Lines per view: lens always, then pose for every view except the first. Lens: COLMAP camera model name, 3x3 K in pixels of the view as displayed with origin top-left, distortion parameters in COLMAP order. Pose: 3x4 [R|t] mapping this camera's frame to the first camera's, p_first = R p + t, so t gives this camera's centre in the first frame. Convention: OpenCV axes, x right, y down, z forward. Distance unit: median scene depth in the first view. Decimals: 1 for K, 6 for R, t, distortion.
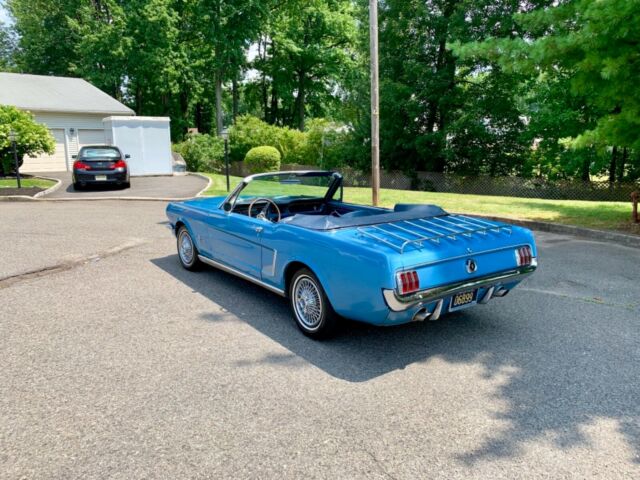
lens RADIAL K [[485.3, 0, 320.0], [0, 485.3, 240.0], [0, 0, 1]] dist [0.011449, -0.004370]
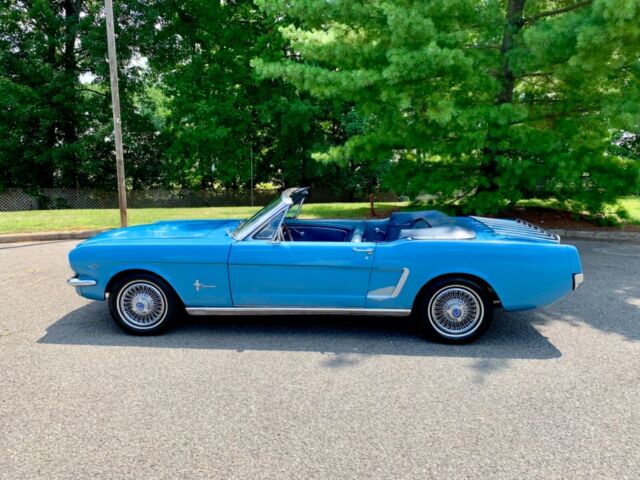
lens RADIAL K [[485.3, 0, 320.0], [0, 485.3, 240.0], [0, 0, 1]] dist [0.011449, -0.004370]
pose [[0.658028, -0.129778, 0.741726, -0.342685], [0.148147, 0.988096, 0.041456, -0.038109], [-0.738276, 0.082605, 0.669421, 0.177234]]
